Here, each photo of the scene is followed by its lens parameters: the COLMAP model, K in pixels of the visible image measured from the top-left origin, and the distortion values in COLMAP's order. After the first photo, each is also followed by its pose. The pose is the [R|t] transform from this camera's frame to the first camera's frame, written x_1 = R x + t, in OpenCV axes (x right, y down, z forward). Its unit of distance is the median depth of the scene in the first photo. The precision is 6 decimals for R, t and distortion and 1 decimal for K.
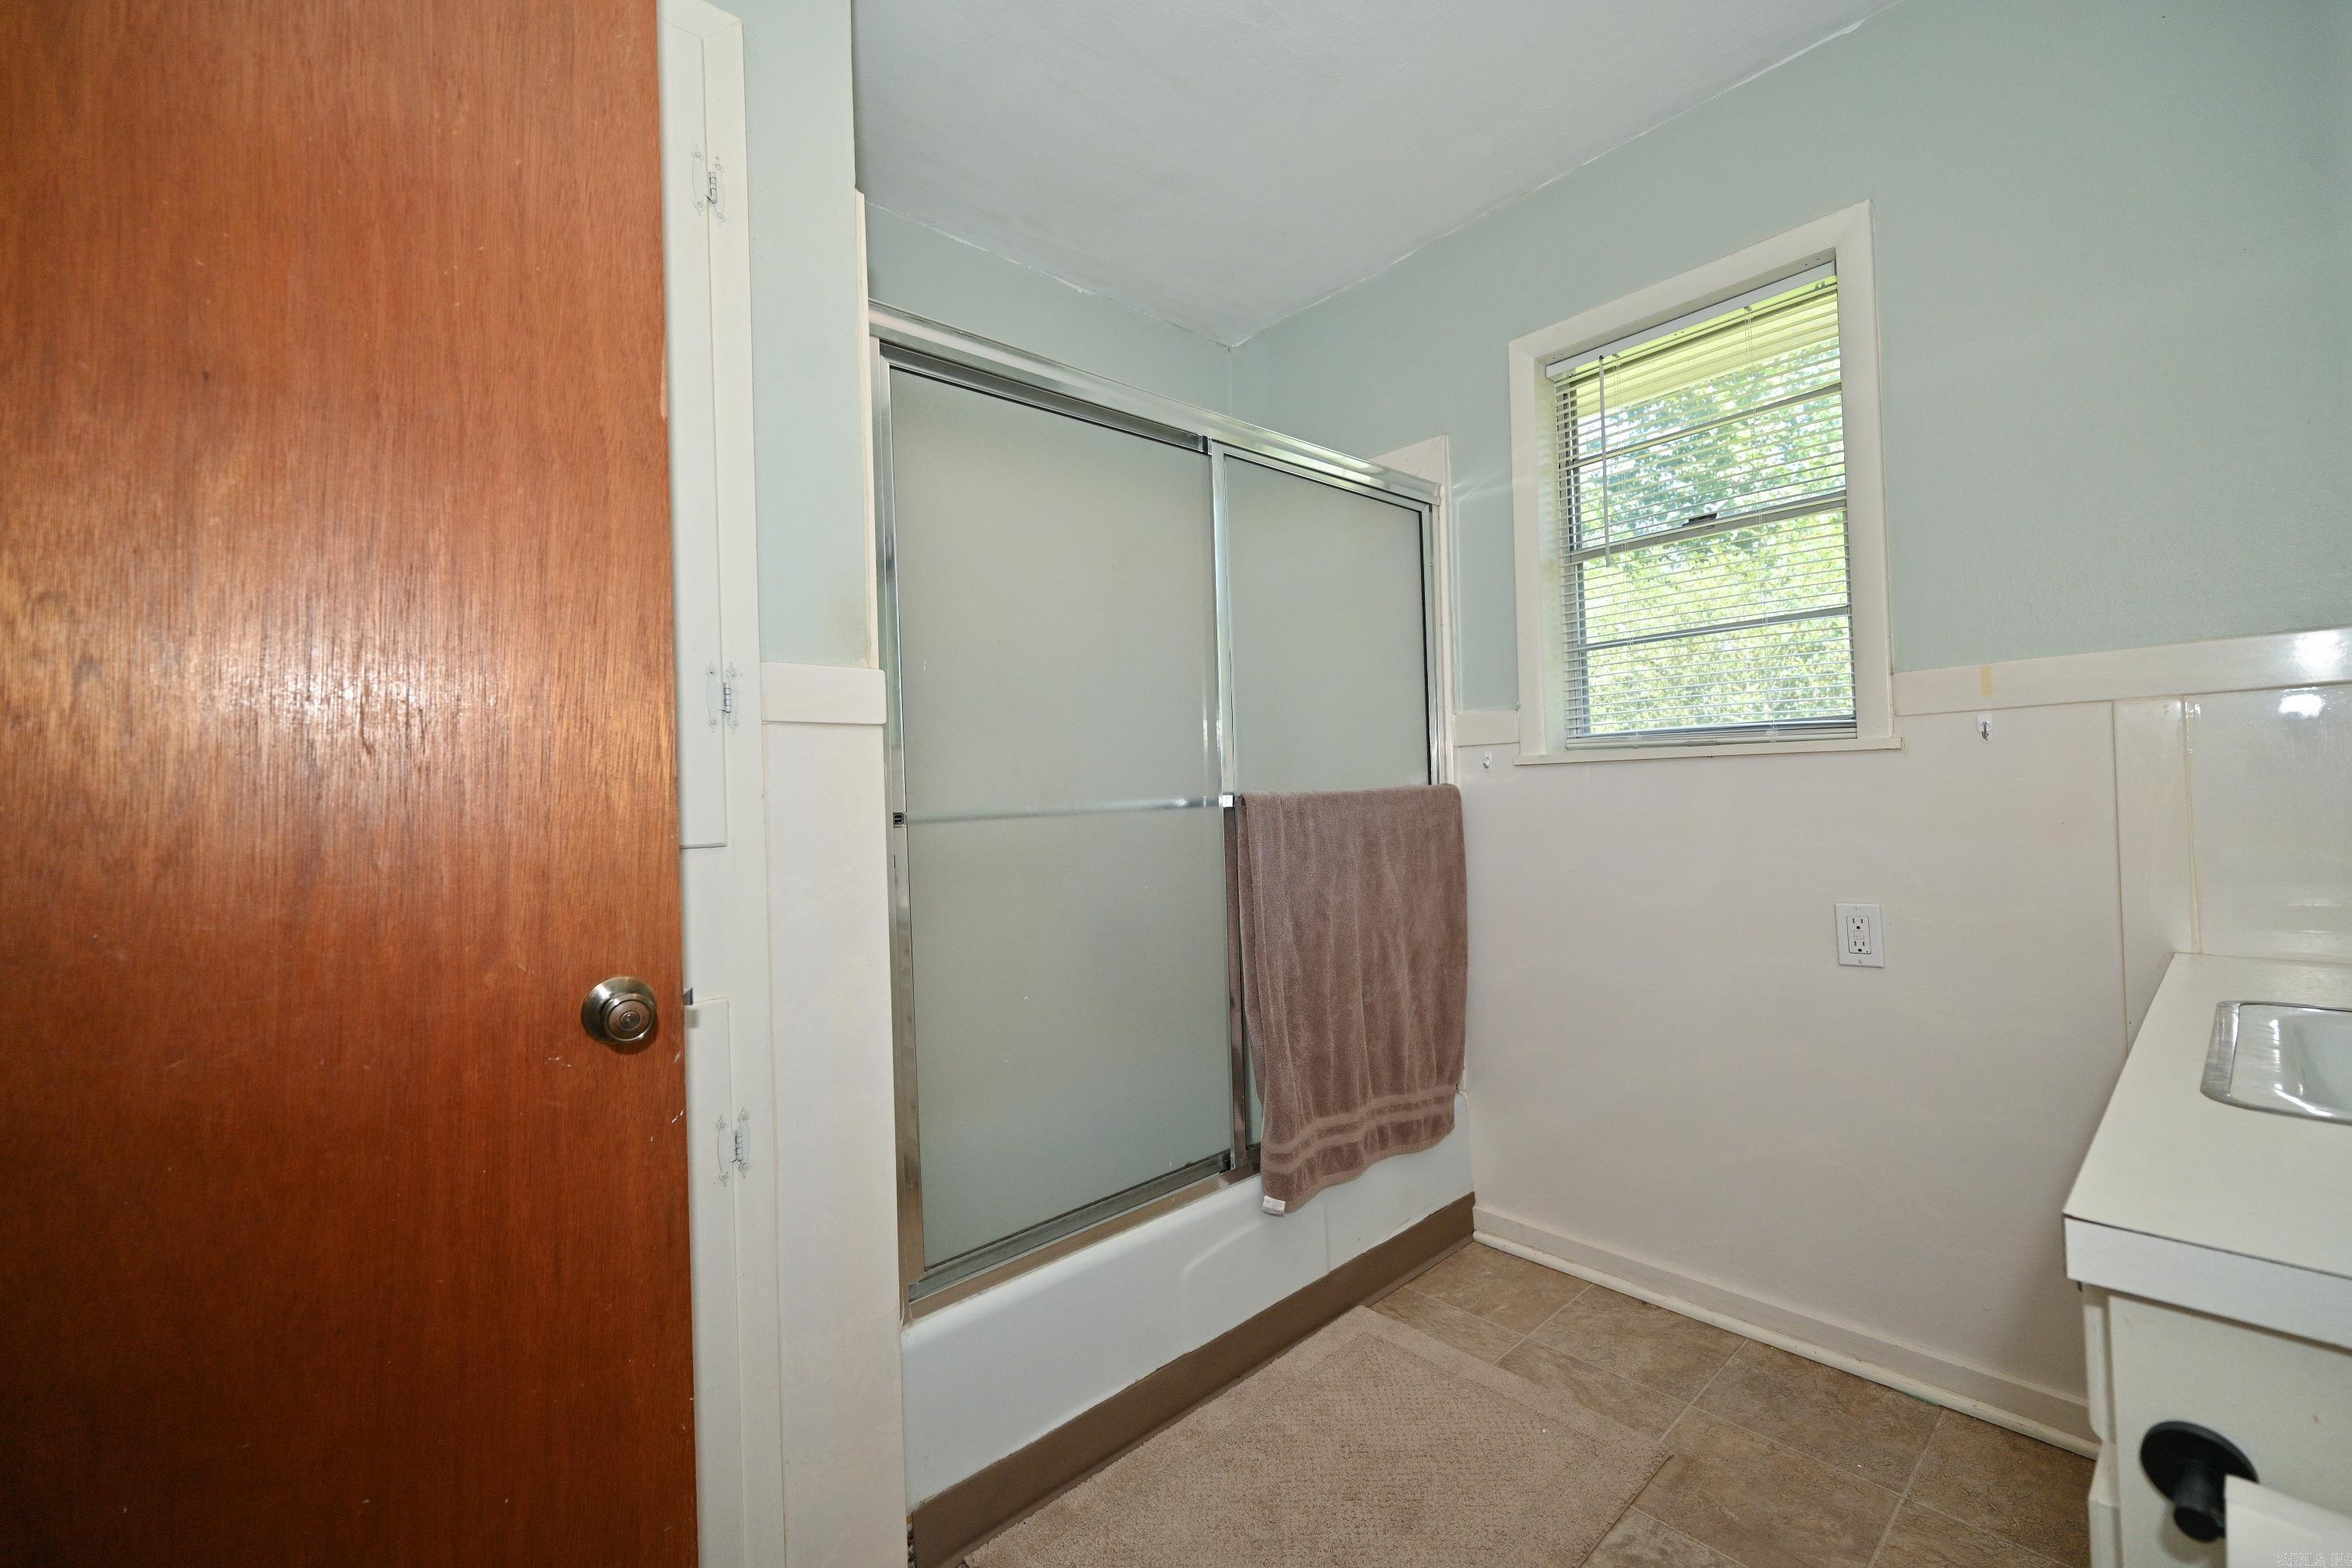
lens RADIAL K [[979.6, 0, 1170.6], [0, 979.6, 783.3], [0, 0, 1]] dist [0.001504, -0.000115]
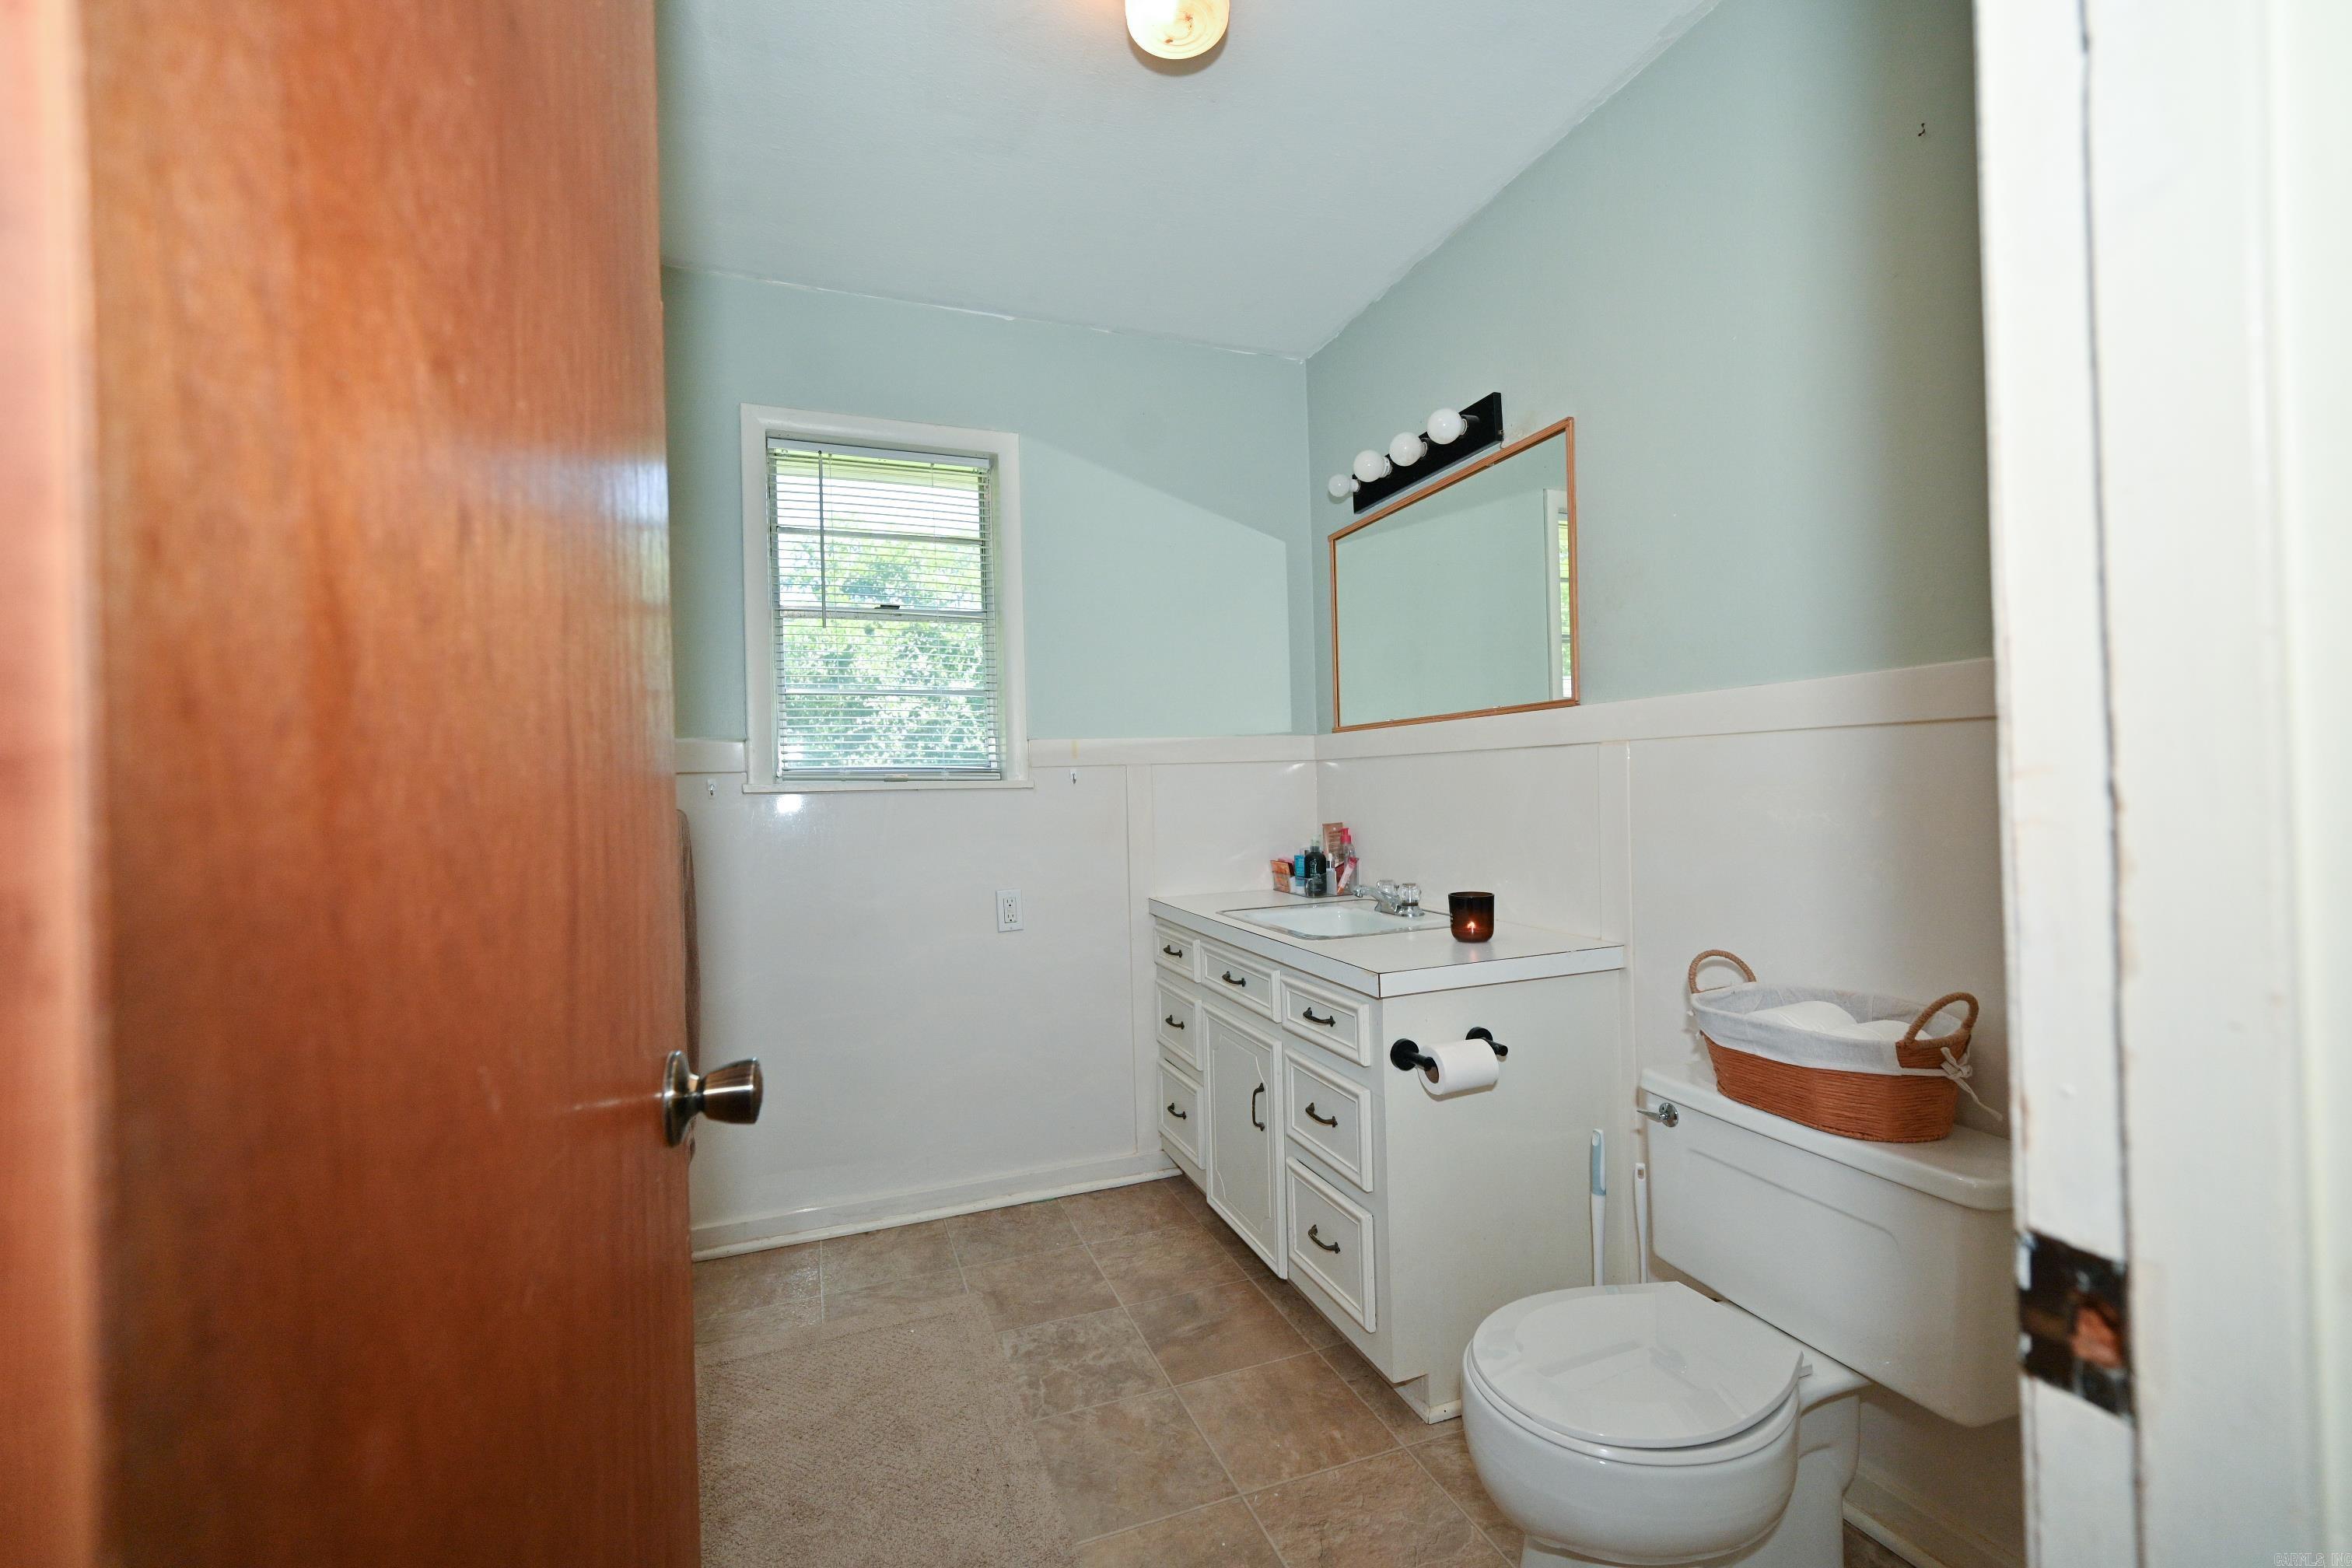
lens RADIAL K [[979.6, 0, 1171.4], [0, 979.6, 785.3], [0, 0, 1]] dist [0.001504, -0.000115]
pose [[0.358815, 0.032470, 0.932844, -0.625727], [0.004991, 0.999314, -0.036704, 0.018778], [-0.933395, 0.017826, 0.358406, 0.222563]]
